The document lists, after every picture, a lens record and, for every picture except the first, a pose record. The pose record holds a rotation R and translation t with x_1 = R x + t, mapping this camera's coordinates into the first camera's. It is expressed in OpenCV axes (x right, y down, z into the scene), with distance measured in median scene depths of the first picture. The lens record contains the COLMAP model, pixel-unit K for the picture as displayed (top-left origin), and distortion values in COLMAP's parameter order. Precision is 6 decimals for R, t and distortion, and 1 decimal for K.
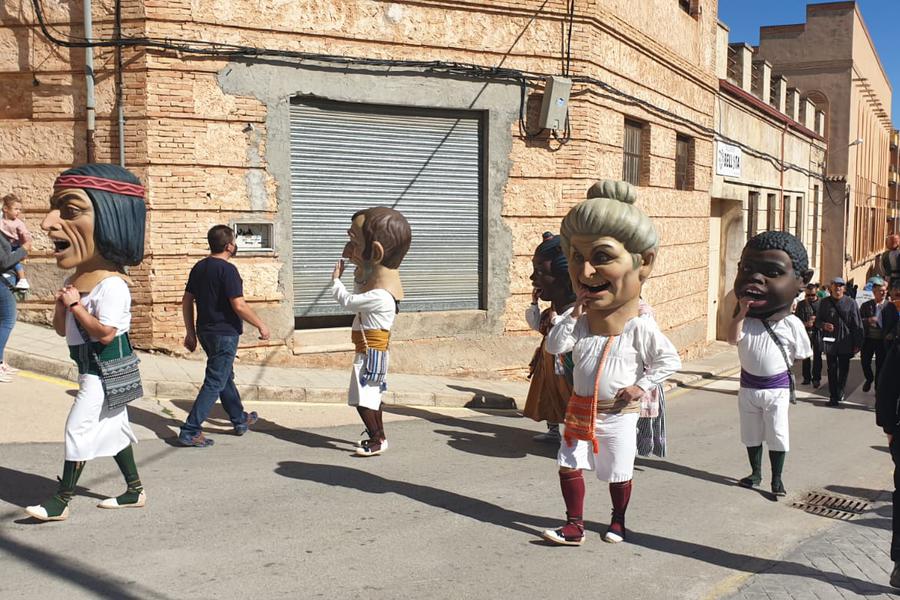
lens RADIAL K [[969.3, 0, 445.6], [0, 969.3, 294.9], [0, 0, 1]] dist [0.017891, 0.000000]
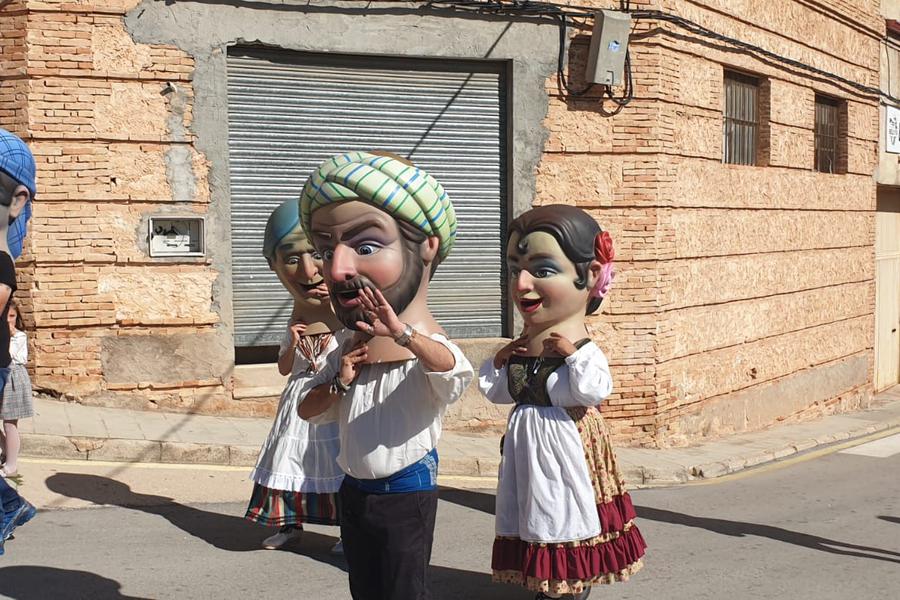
lens RADIAL K [[1210.9, 0, 439.2], [0, 1210.9, 275.4], [0, 0, 1]] dist [0.094013, 0.000000]
pose [[0.991498, -0.001686, -0.130114, 0.117875], [-0.003167, 0.999307, -0.037080, 0.002542], [0.130087, 0.037177, 0.990805, 0.116656]]
